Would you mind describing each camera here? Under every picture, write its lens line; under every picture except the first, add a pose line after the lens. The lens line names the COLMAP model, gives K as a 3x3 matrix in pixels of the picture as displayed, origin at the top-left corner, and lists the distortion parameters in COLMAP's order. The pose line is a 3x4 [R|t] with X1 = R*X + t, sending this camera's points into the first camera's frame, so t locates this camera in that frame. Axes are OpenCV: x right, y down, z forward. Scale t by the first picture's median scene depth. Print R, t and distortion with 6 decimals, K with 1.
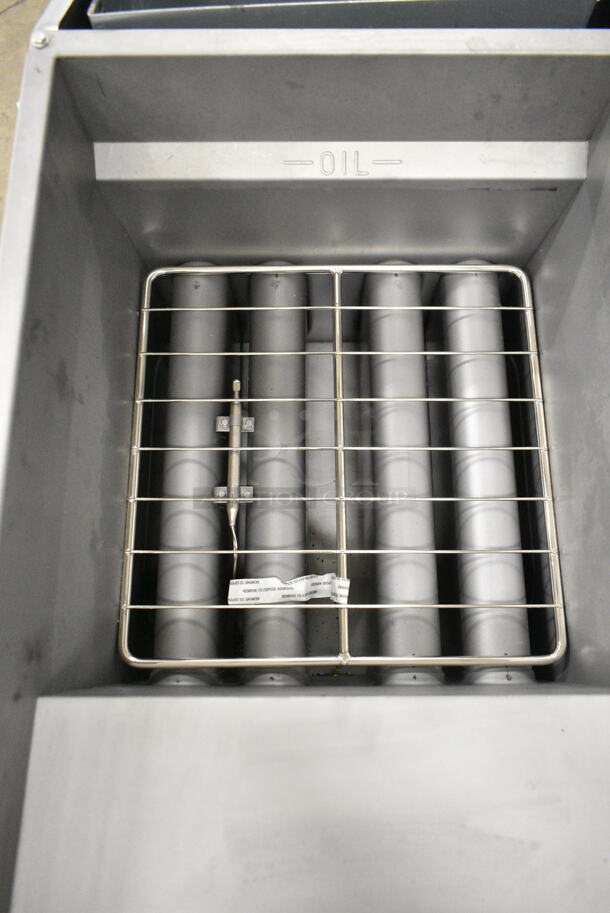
lens RADIAL K [[676.2, 0, 305.0], [0, 676.2, 456.5], [0, 0, 1]] dist [-0.023531, 0.006150]
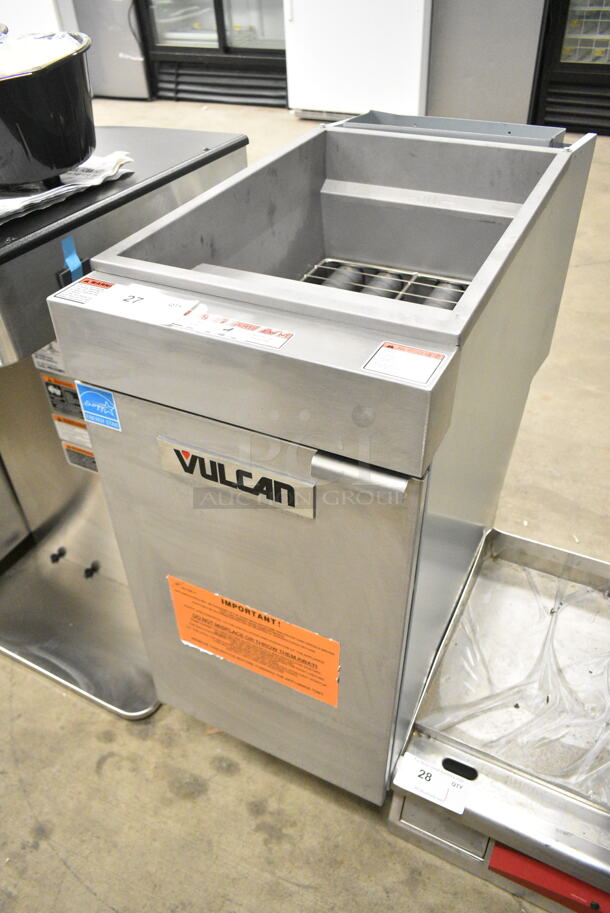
lens RADIAL K [[676.2, 0, 305.0], [0, 676.2, 456.5], [0, 0, 1]] dist [-0.023531, 0.006150]
pose [[0.901053, 0.267058, -0.341735, 0.577740], [-0.407089, 0.792569, -0.453996, 1.192636], [0.149605, 0.548191, 0.822864, -0.333491]]
